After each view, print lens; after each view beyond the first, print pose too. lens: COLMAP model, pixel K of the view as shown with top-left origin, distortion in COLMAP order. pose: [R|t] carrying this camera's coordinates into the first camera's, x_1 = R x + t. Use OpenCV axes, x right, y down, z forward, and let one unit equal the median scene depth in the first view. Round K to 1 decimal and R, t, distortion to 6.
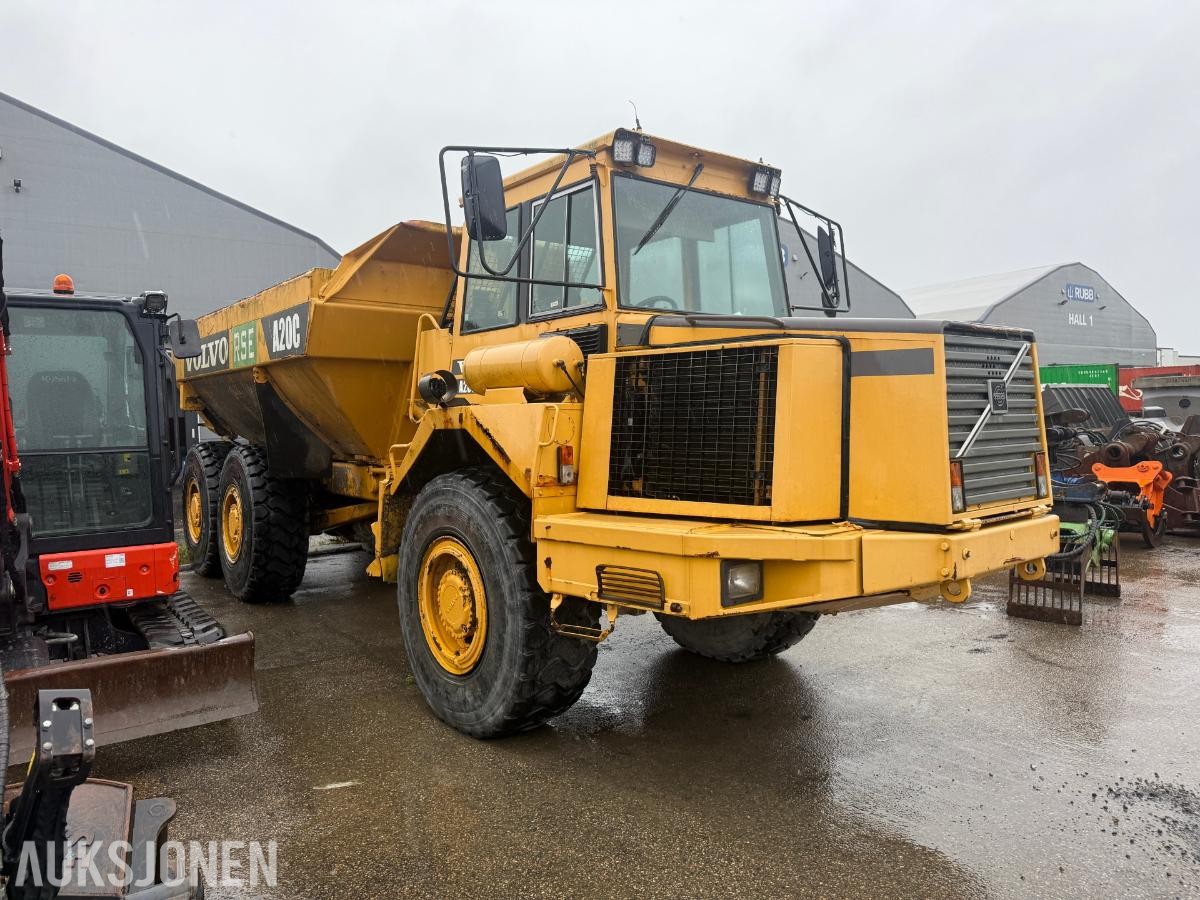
lens RADIAL K [[839.9, 0, 600.0], [0, 839.9, 450.0], [0, 0, 1]] dist [0.173554, -0.382295]
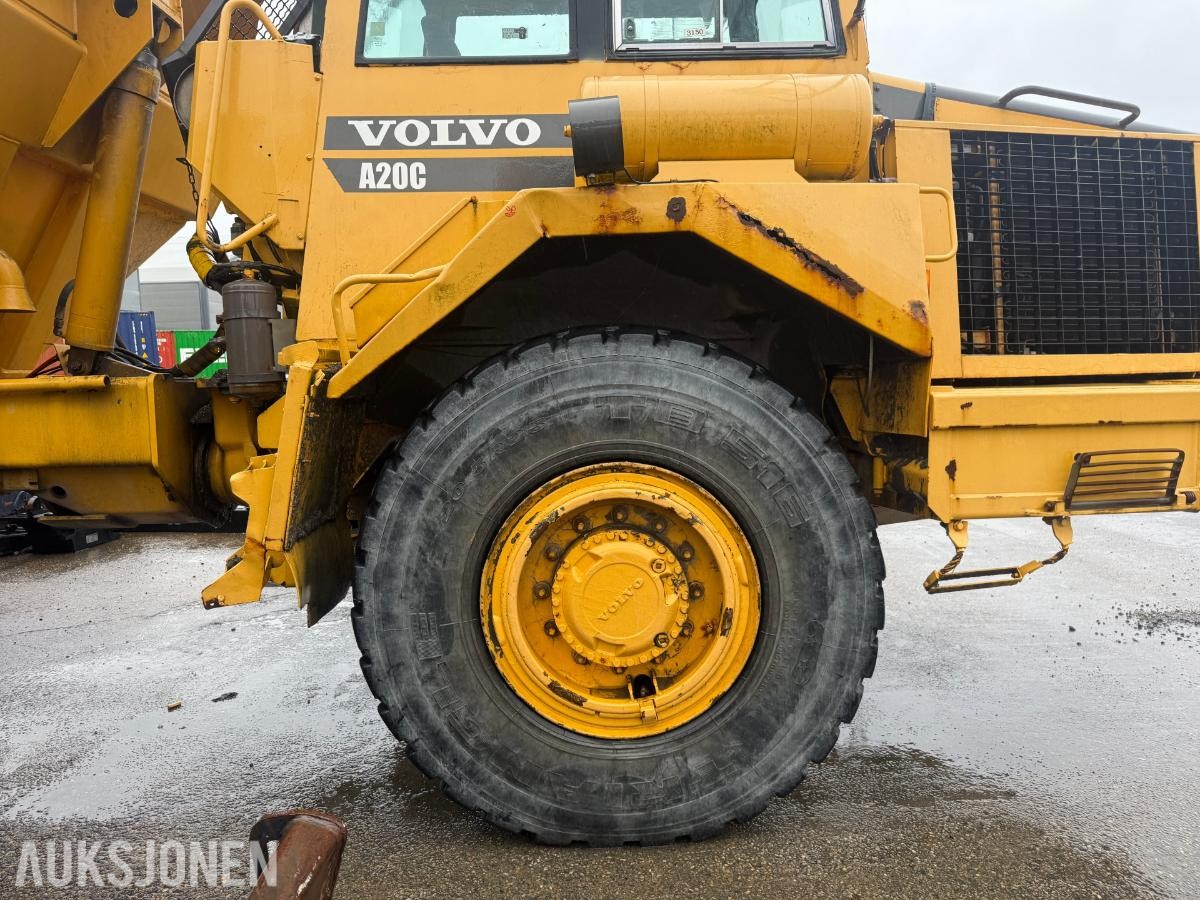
lens RADIAL K [[839.9, 0, 600.0], [0, 839.9, 450.0], [0, 0, 1]] dist [0.173554, -0.382295]
pose [[0.607085, -0.070649, 0.791490, -0.607447], [0.039043, 0.997489, 0.059090, 0.071663], [-0.793677, -0.004970, 0.608319, 0.774760]]
